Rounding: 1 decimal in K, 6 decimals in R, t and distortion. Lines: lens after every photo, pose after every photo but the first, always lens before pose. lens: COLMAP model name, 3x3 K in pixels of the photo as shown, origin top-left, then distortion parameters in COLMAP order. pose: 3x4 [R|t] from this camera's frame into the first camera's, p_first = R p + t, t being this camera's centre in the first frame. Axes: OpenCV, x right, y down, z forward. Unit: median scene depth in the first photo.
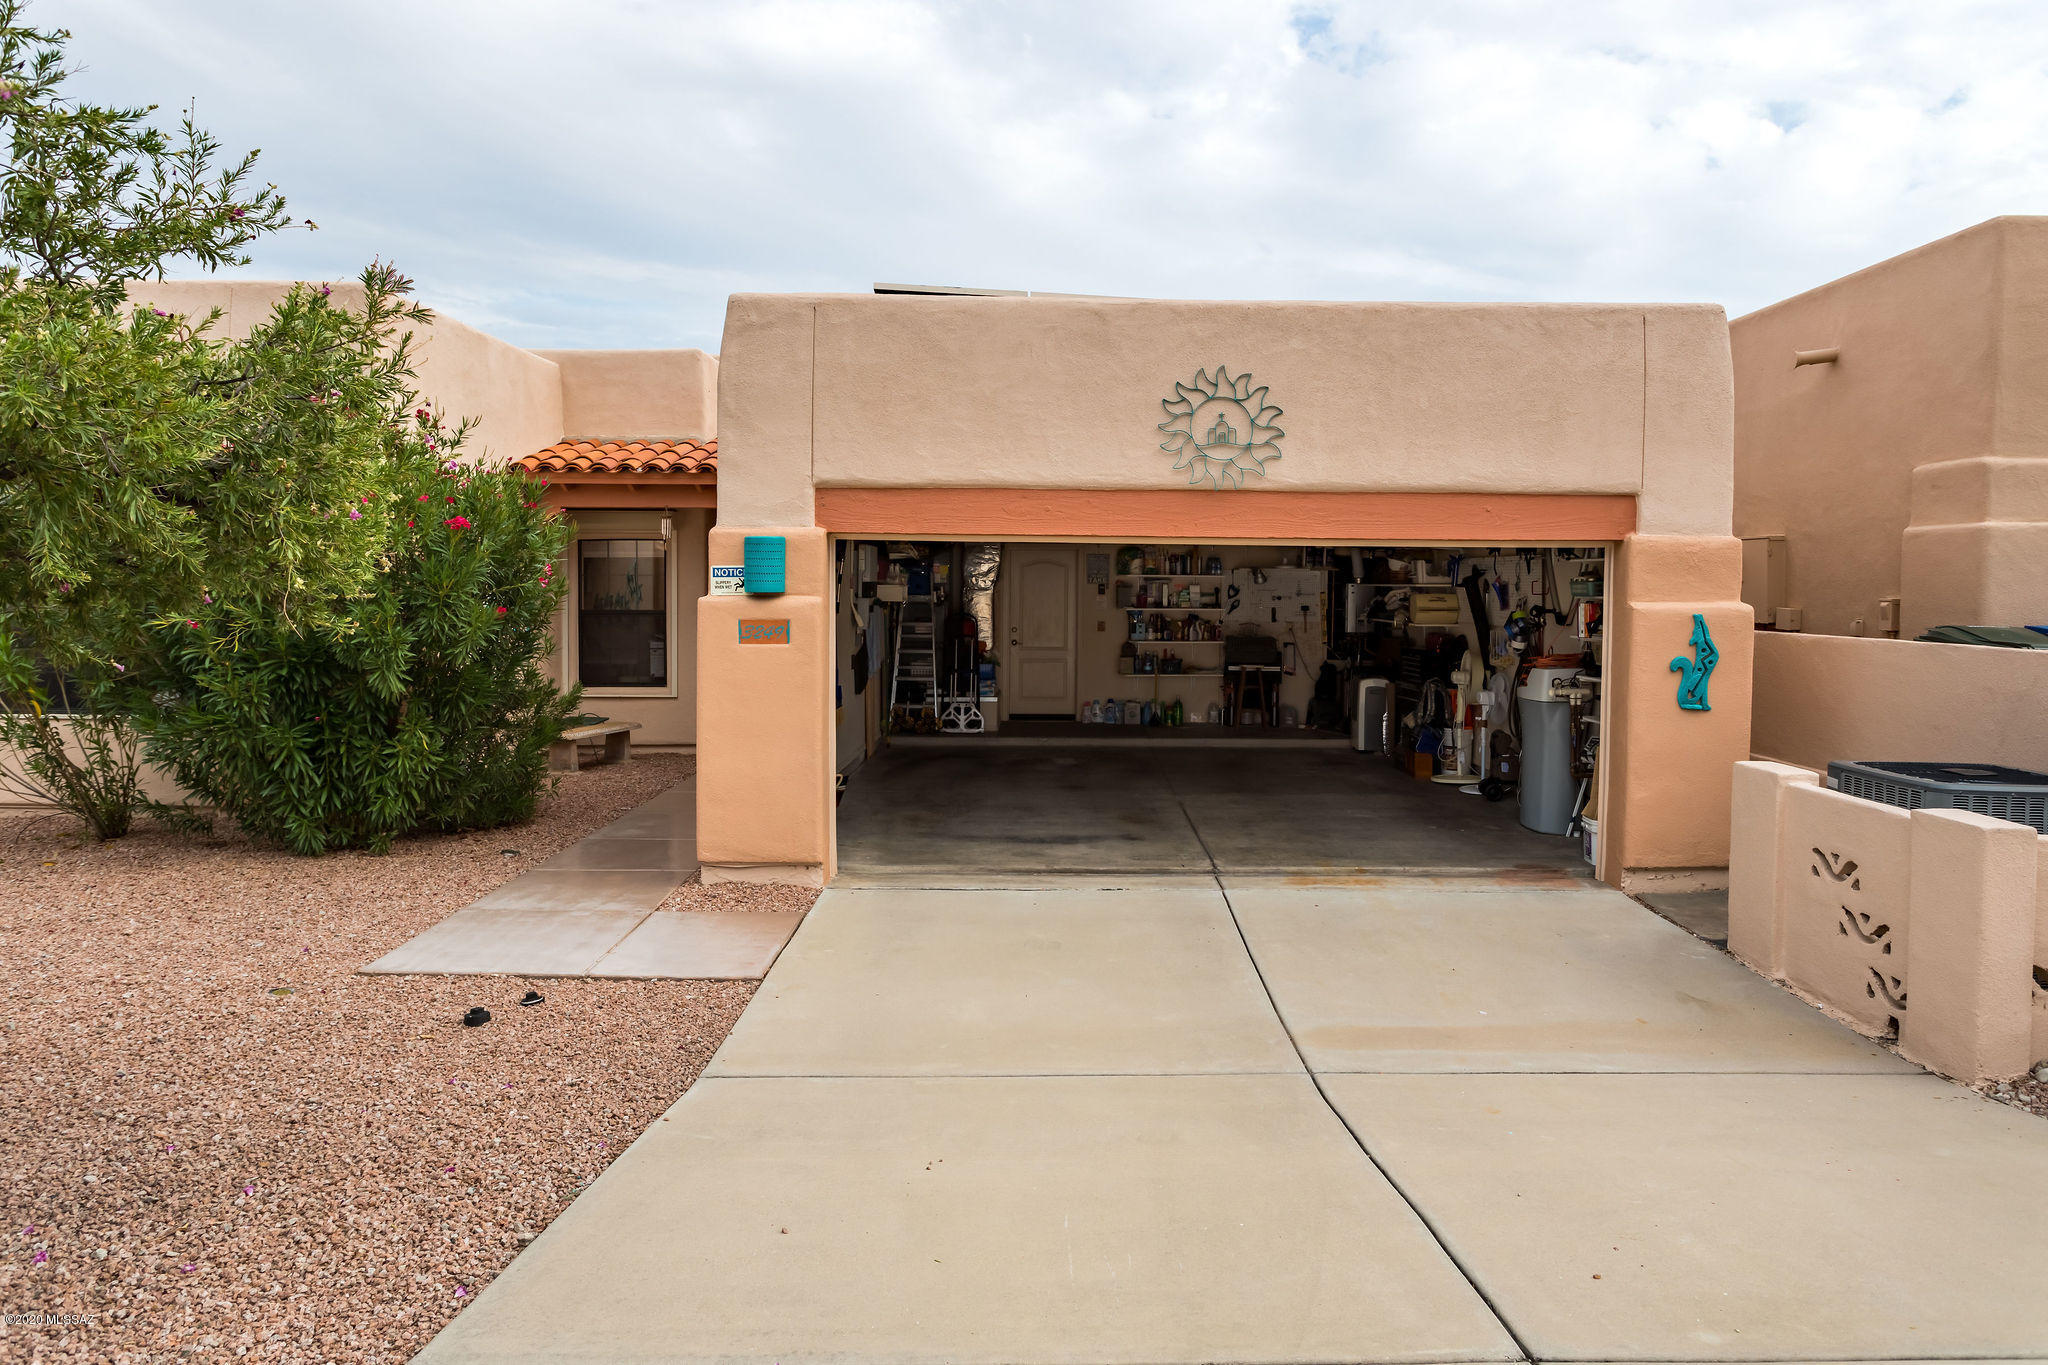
lens RADIAL K [[1694.5, 0, 1024.0], [0, 1694.5, 682.5], [0, 0, 1]] dist [-0.005076, -0.000806]
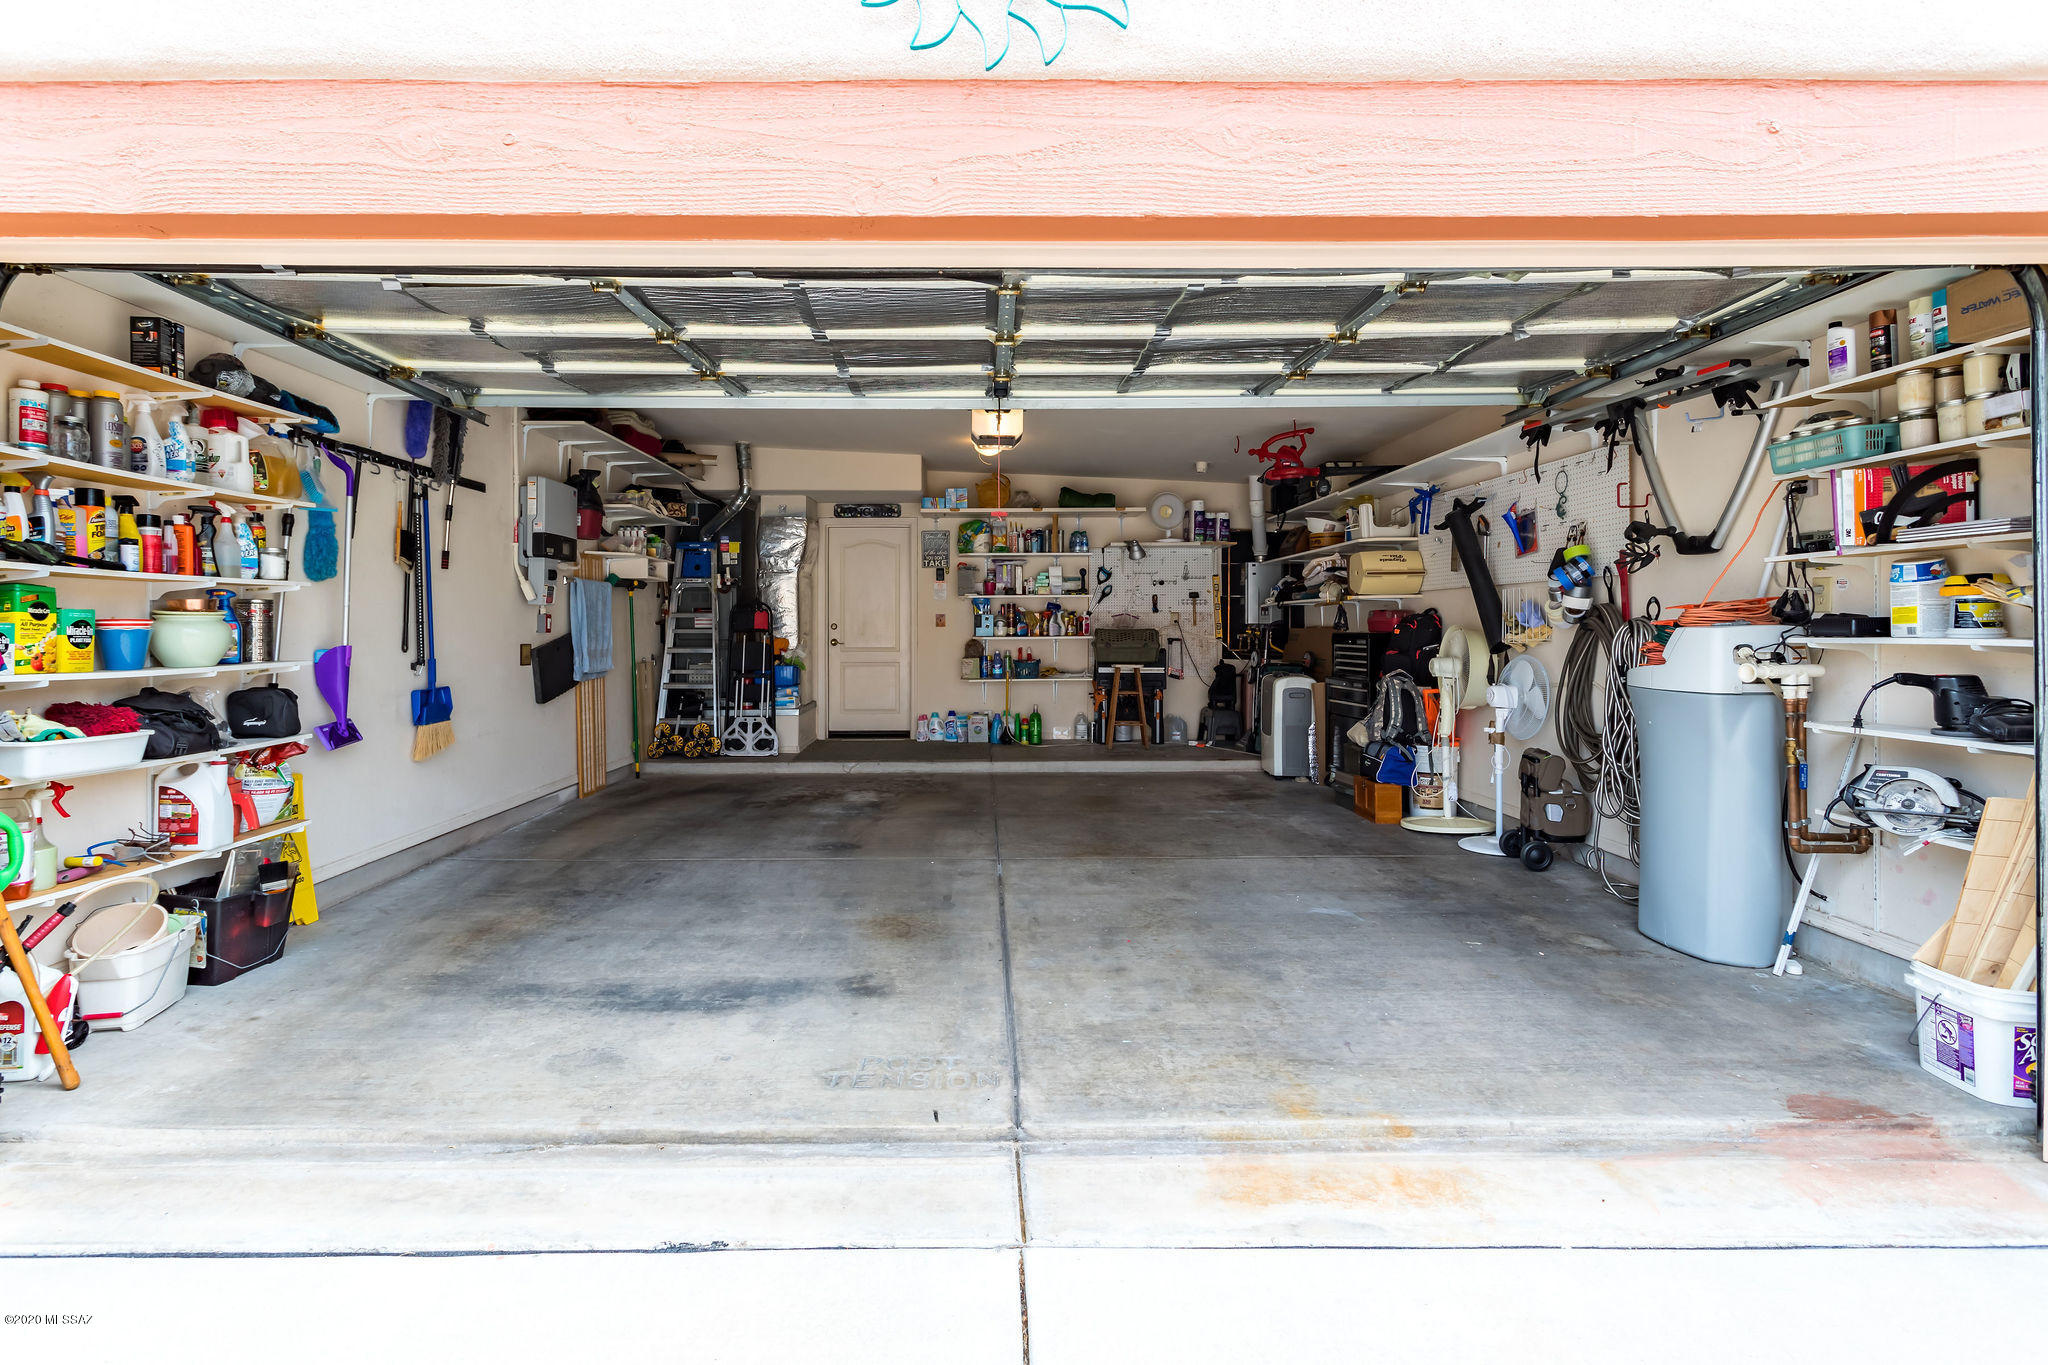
lens RADIAL K [[1026.3, 0, 1016.2], [0, 1026.3, 688.8], [0, 0, 1]] dist [0.002472, 0.000956]
pose [[0.999852, -0.009625, 0.014233, 0.076088], [0.009957, 0.999677, -0.023397, 0.011165], [-0.014004, 0.023535, 0.999625, 0.527660]]
